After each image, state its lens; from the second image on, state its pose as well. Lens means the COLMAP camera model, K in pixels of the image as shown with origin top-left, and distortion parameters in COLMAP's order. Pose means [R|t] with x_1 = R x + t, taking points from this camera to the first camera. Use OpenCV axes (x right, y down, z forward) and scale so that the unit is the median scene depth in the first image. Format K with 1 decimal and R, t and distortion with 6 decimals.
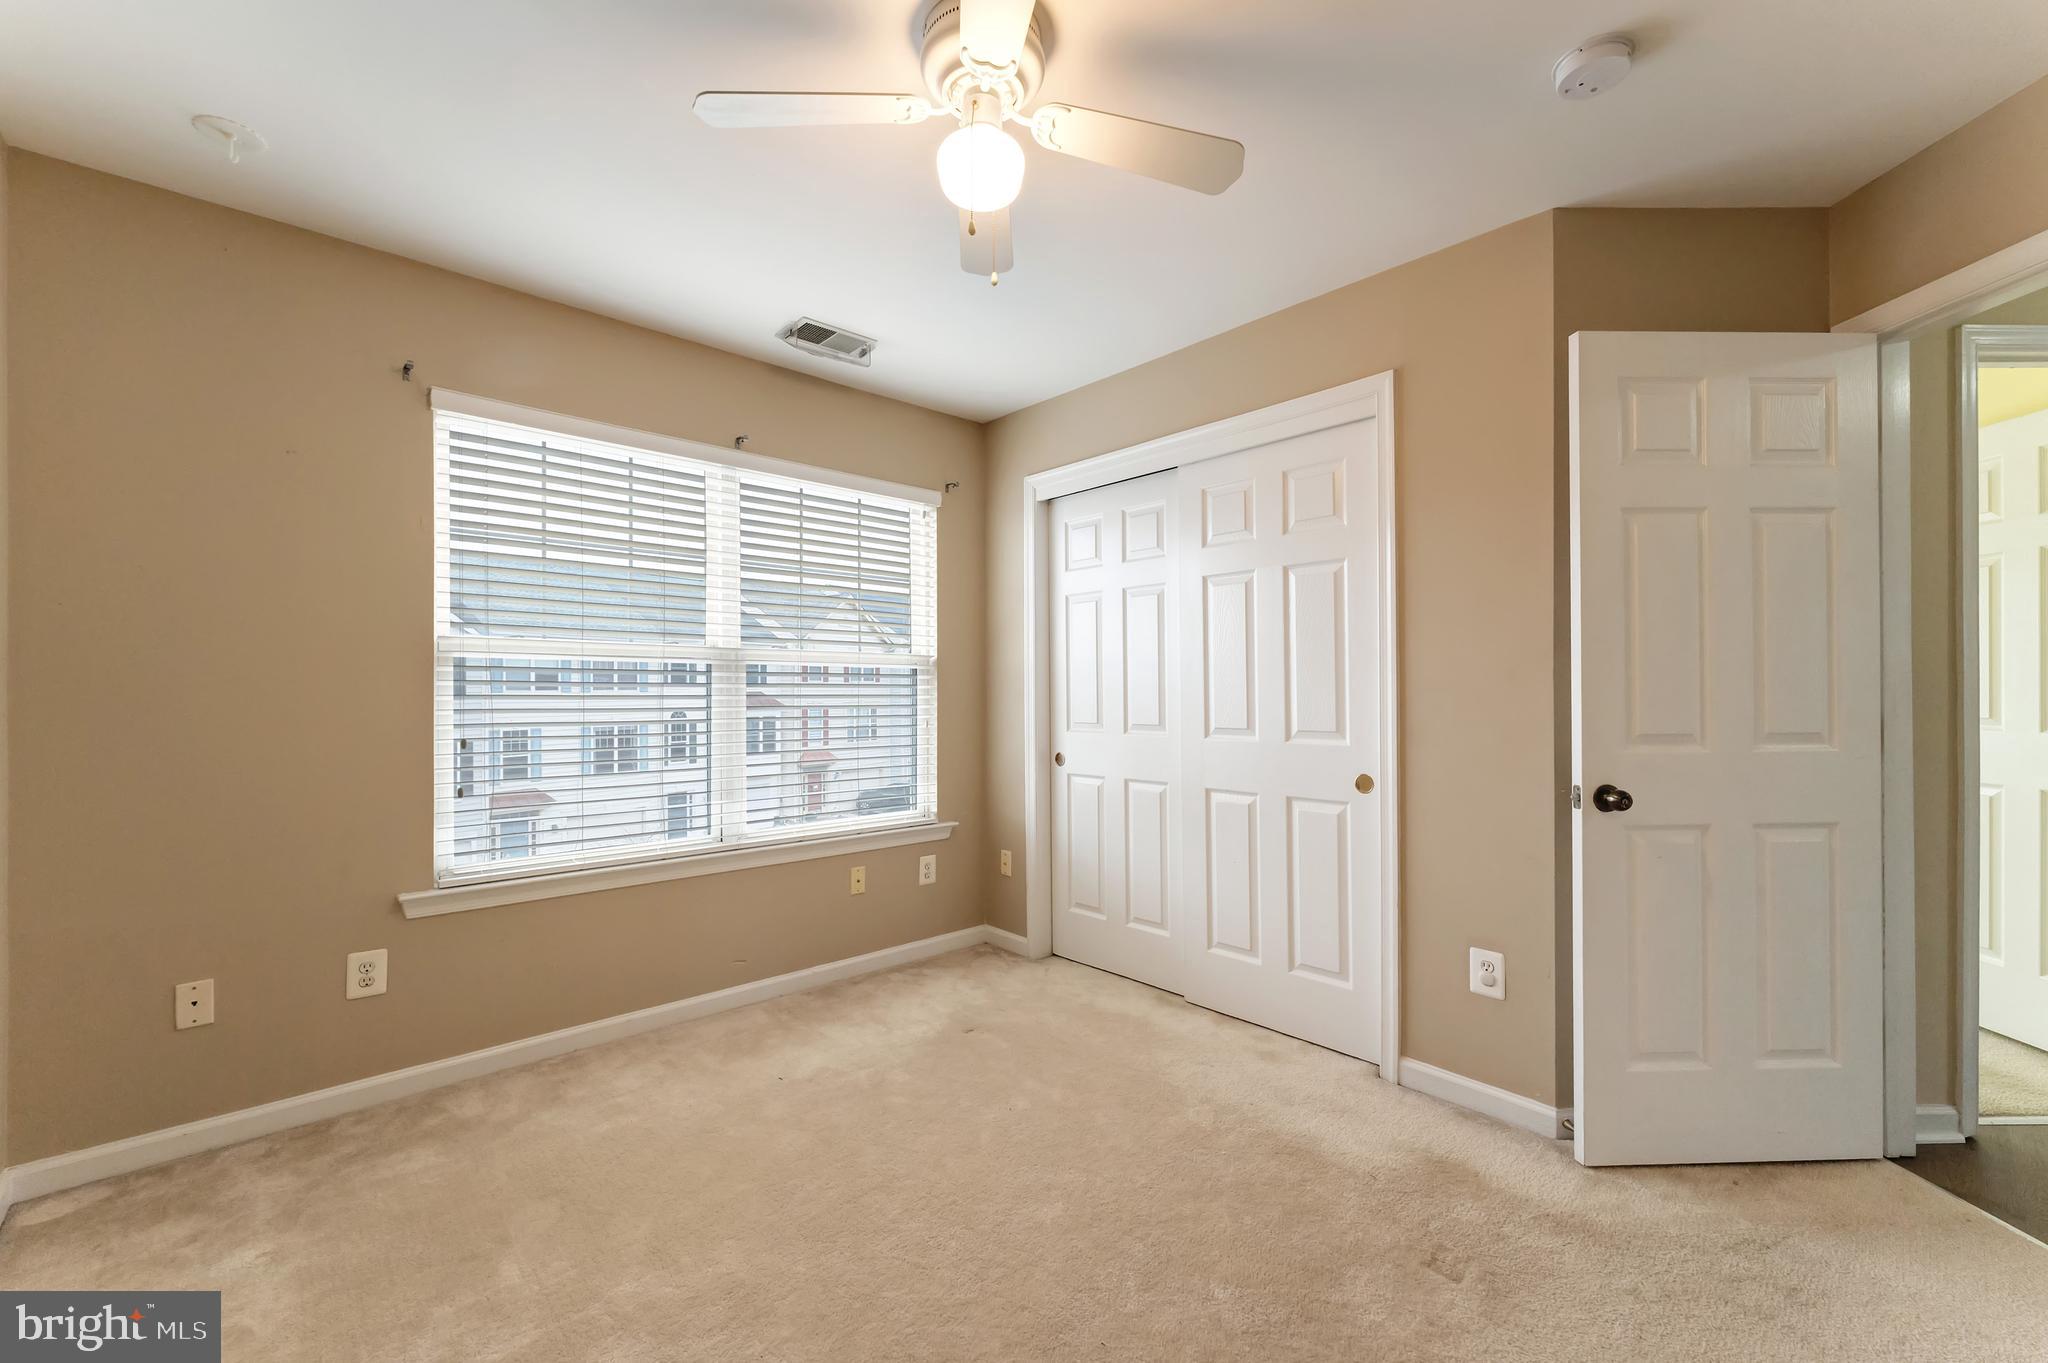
lens RADIAL K [[828.6, 0, 1011.2], [0, 828.6, 694.6], [0, 0, 1]] dist [0.002728, 0.000120]
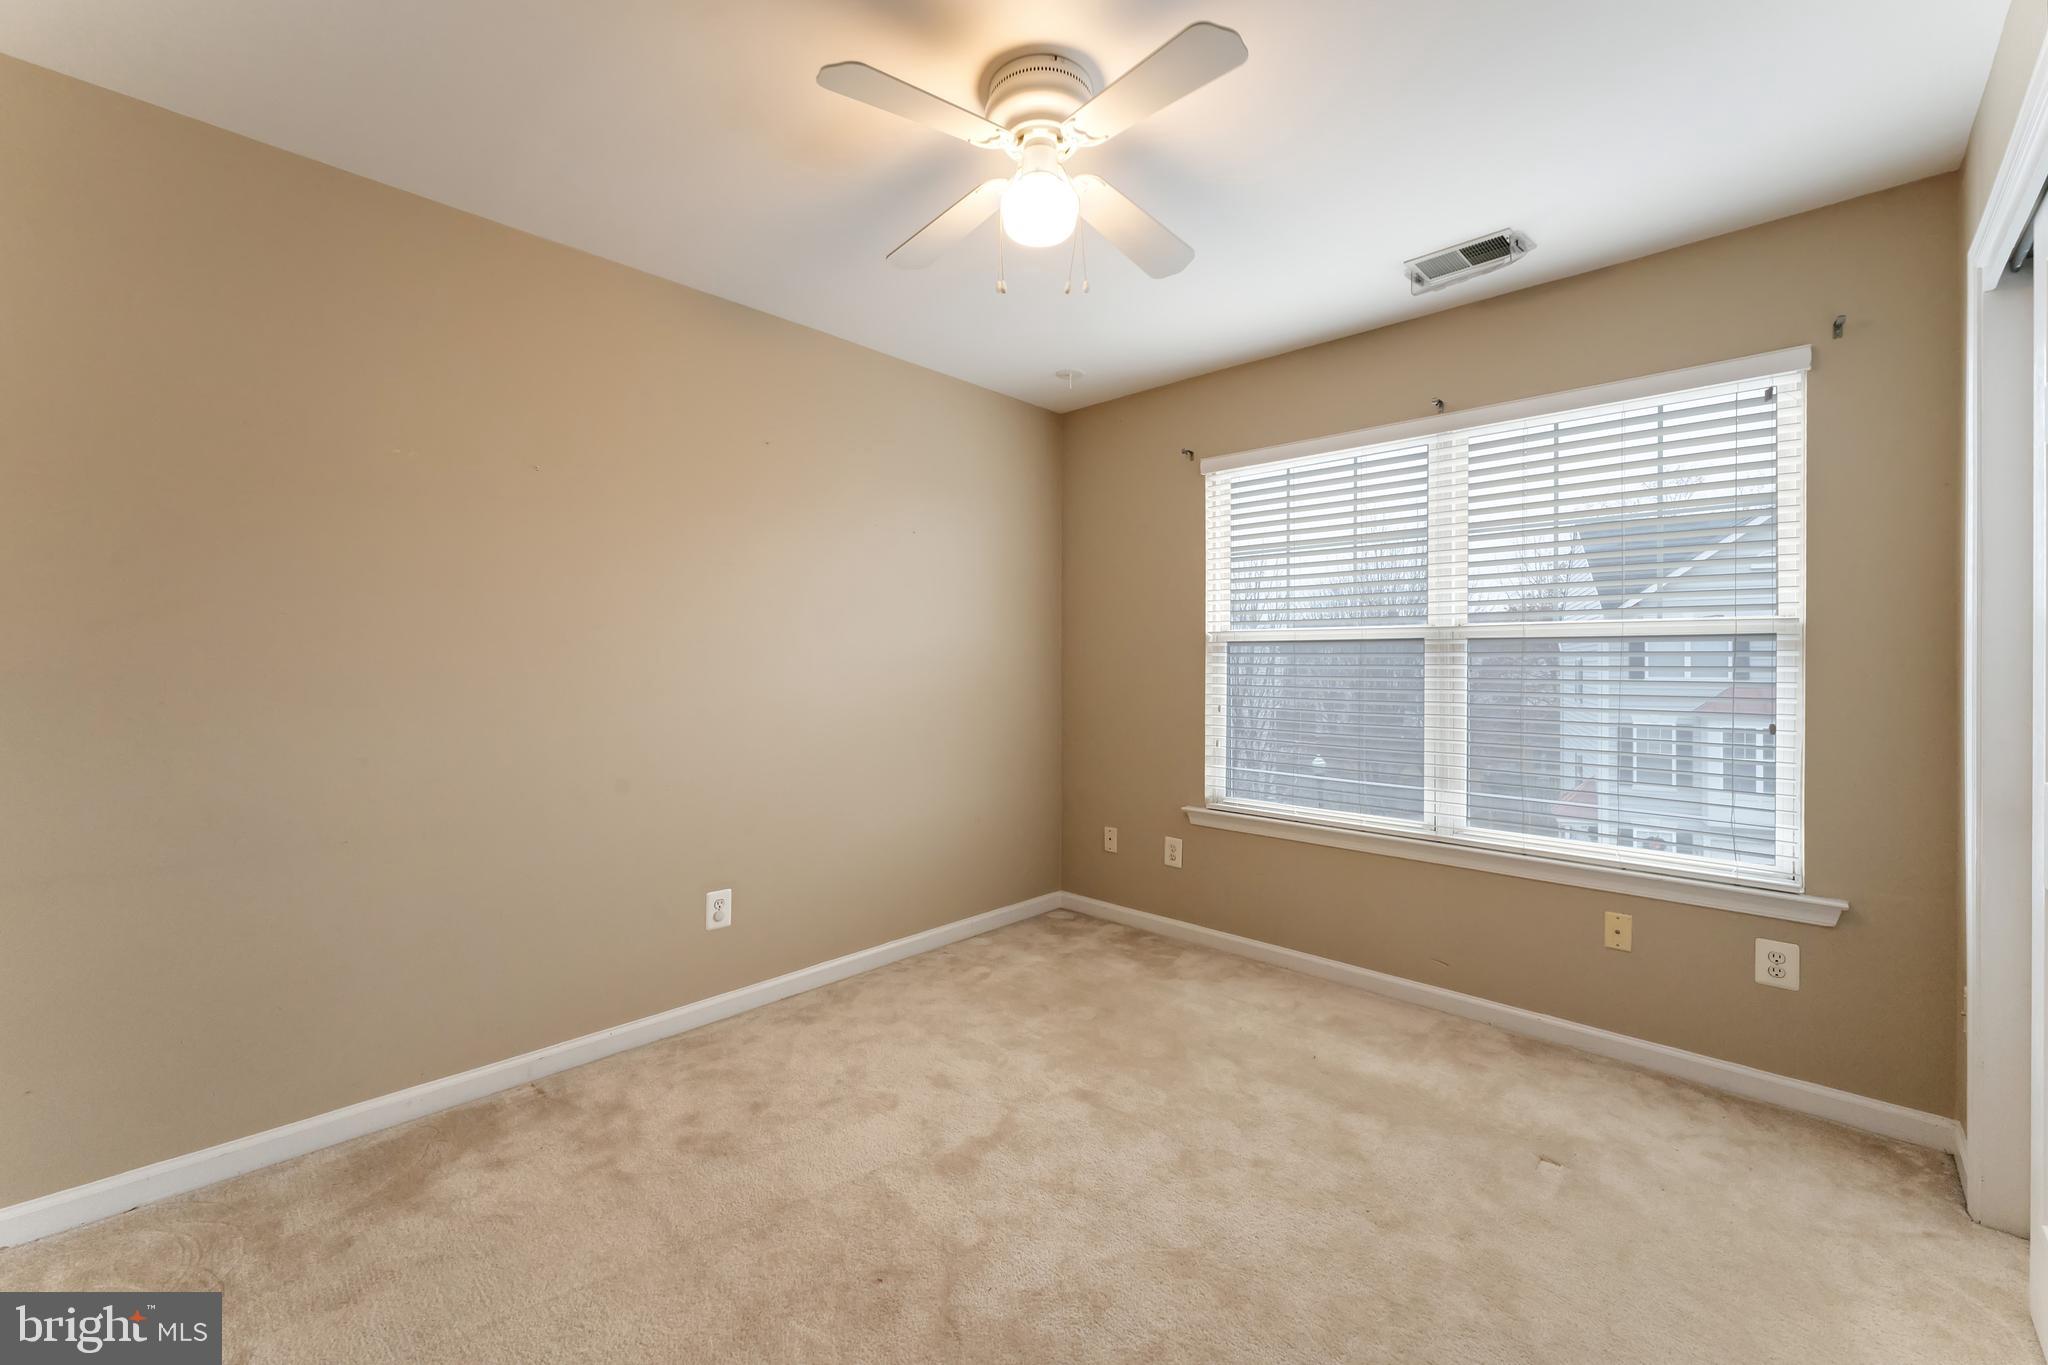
lens RADIAL K [[774.3, 0, 1024.0], [0, 774.3, 682.5], [0, 0, 1]] dist [0.000164, 0.000052]
pose [[0.099068, 0.016497, -0.994944, 0.488607], [-0.014968, 0.999774, 0.015087, 0.000437], [0.994968, 0.013398, 0.099293, 0.440869]]
